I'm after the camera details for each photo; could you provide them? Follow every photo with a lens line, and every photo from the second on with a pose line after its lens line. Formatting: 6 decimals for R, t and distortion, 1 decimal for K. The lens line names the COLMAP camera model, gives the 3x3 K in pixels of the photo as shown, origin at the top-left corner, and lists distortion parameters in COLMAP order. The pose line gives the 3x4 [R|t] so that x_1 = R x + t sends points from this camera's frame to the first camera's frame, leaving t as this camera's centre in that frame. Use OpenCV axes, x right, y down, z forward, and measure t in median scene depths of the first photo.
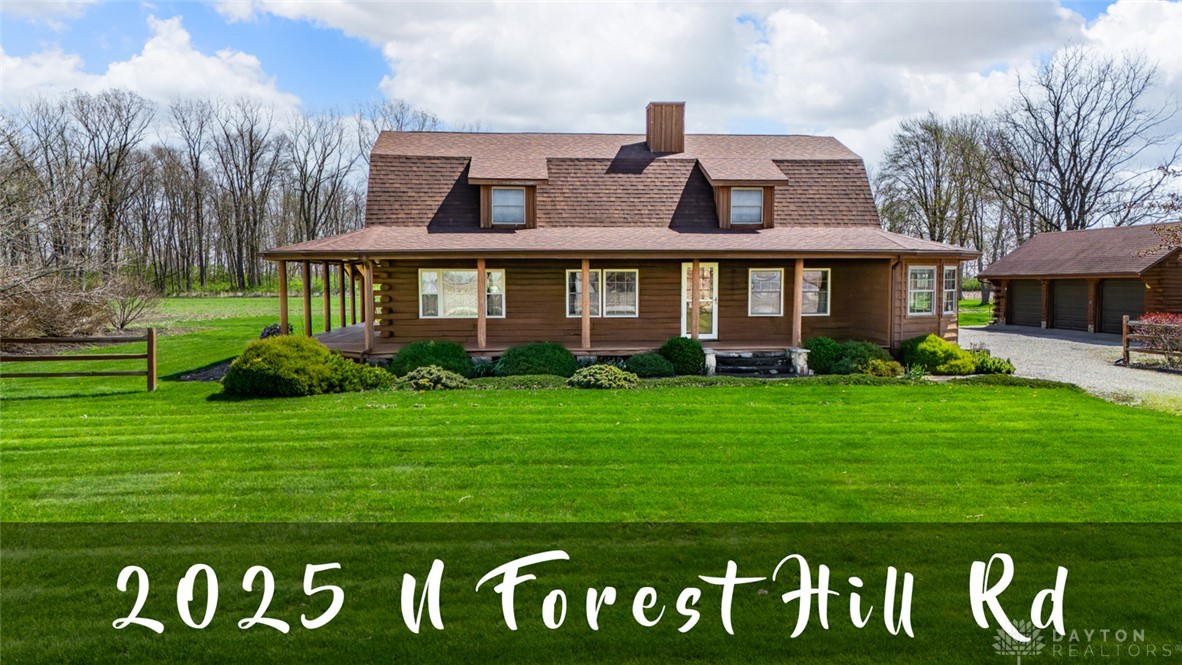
lens RADIAL K [[886.1, 0, 611.2], [0, 886.1, 332.0], [0, 0, 1]] dist [0.041088, -0.004154]
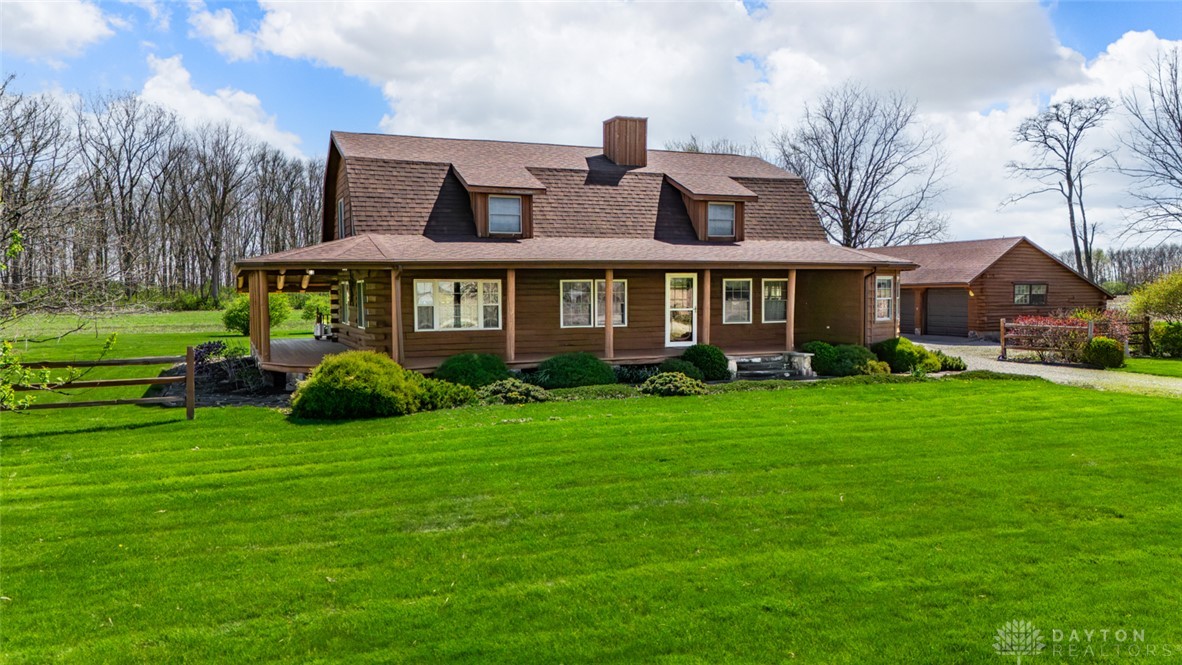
lens RADIAL K [[886.1, 0, 611.2], [0, 886.1, 332.0], [0, 0, 1]] dist [0.041088, -0.004154]
pose [[0.954795, -0.018250, 0.296704, -0.292385], [0.022003, 0.999714, -0.009317, -0.001245], [-0.296449, 0.015424, 0.954924, 0.031913]]
